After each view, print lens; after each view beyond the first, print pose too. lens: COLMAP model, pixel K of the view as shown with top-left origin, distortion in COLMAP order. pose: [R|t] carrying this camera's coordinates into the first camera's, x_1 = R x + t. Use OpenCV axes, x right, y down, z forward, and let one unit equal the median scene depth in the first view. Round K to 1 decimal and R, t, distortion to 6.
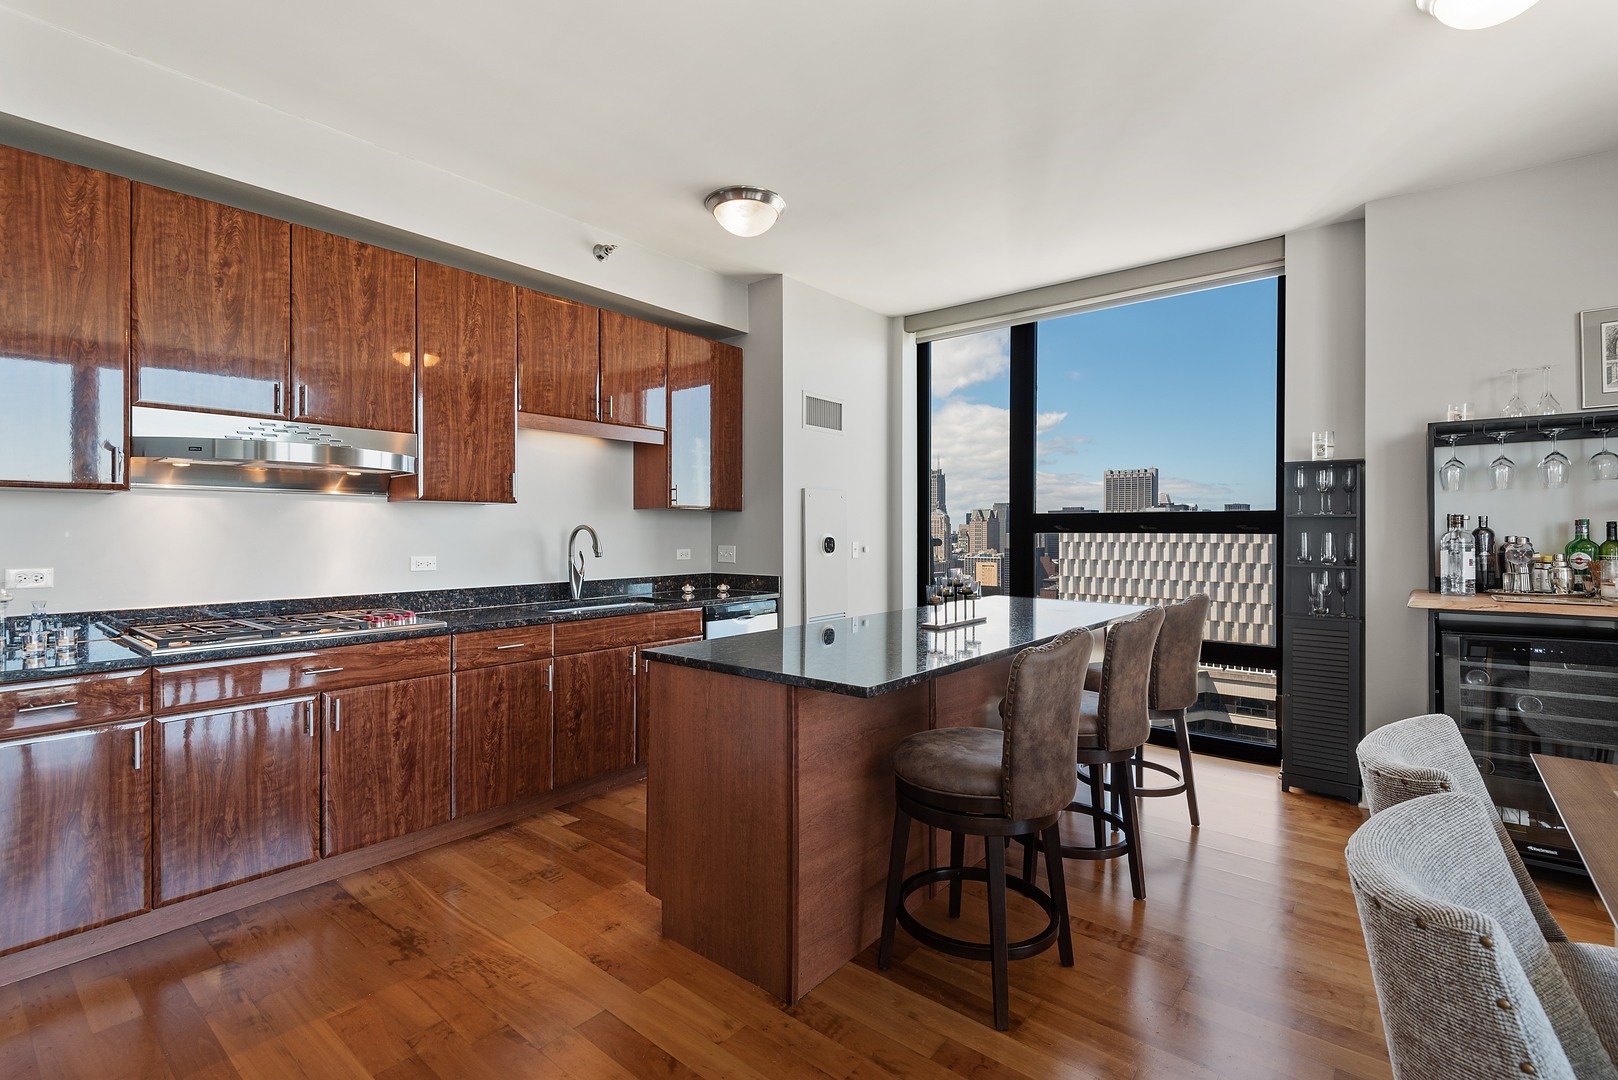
lens RADIAL K [[731.9, 0, 810.3], [0, 731.9, 541.7], [0, 0, 1]] dist [0.045358, -0.030625]
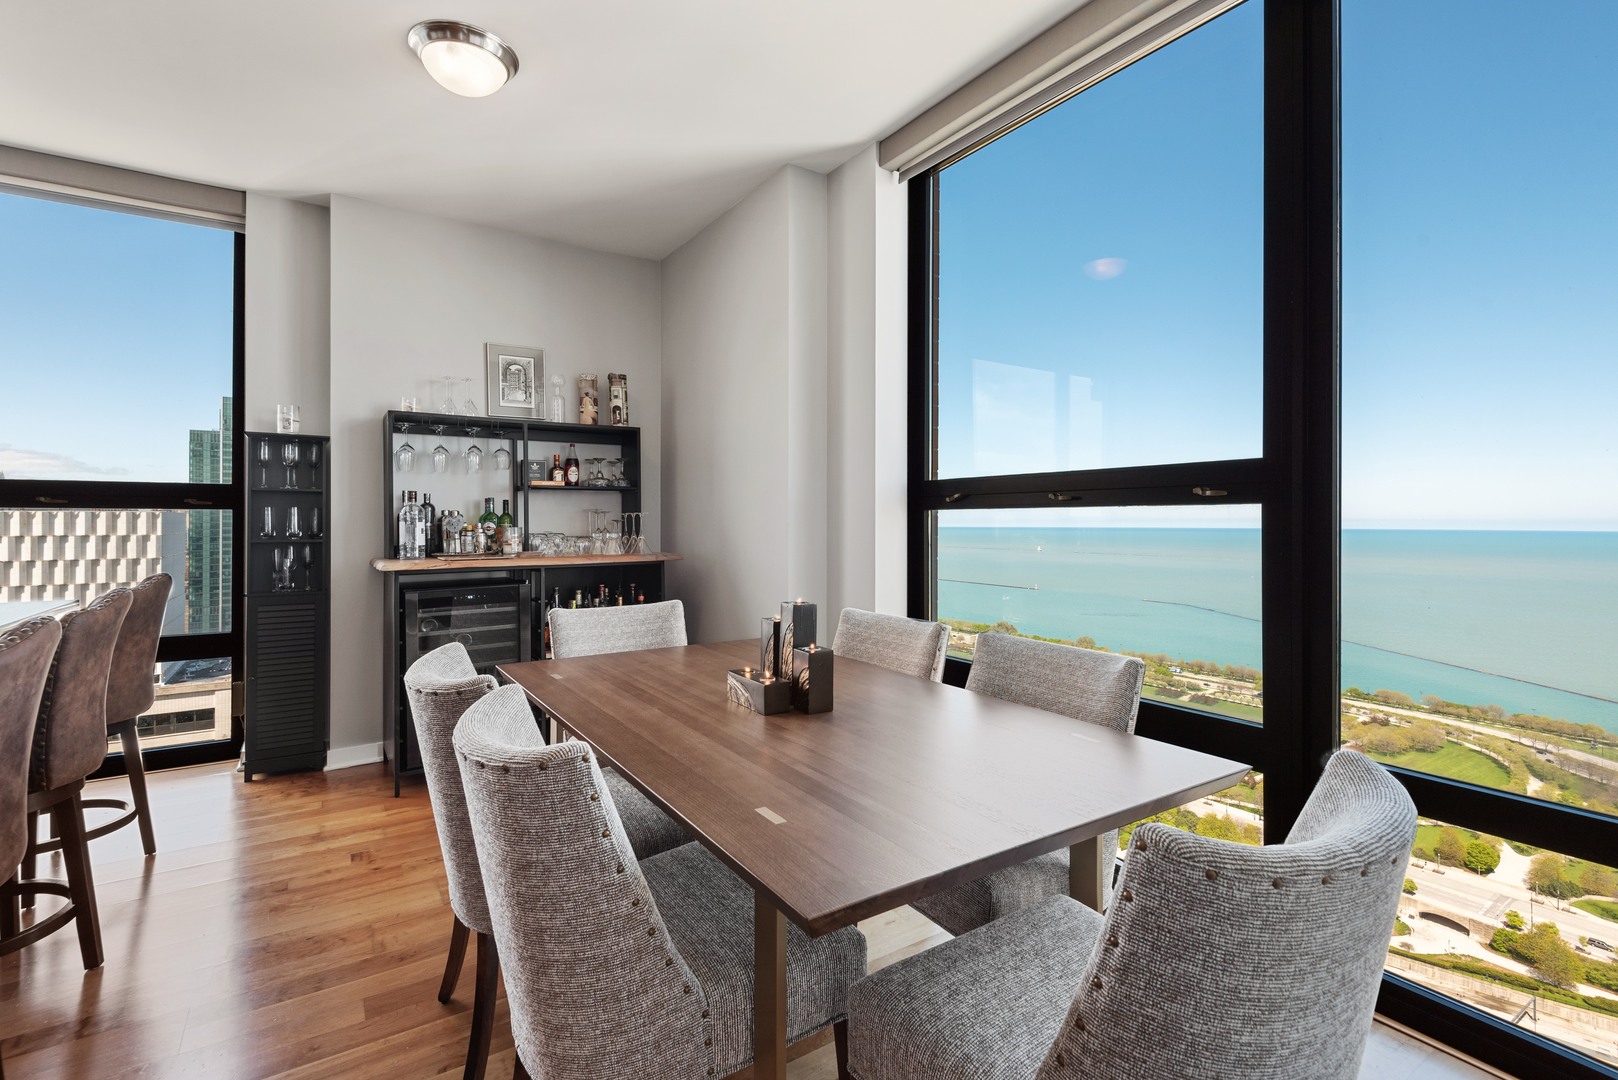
lens RADIAL K [[752.4, 0, 806.0], [0, 752.4, 528.4], [0, 0, 1]] dist [0.021155, -0.011908]
pose [[0.295326, -0.005556, 0.955380, -0.090392], [0.012759, 0.999917, 0.001871, 0.027922], [-0.955311, 0.011637, 0.295372, 0.045531]]
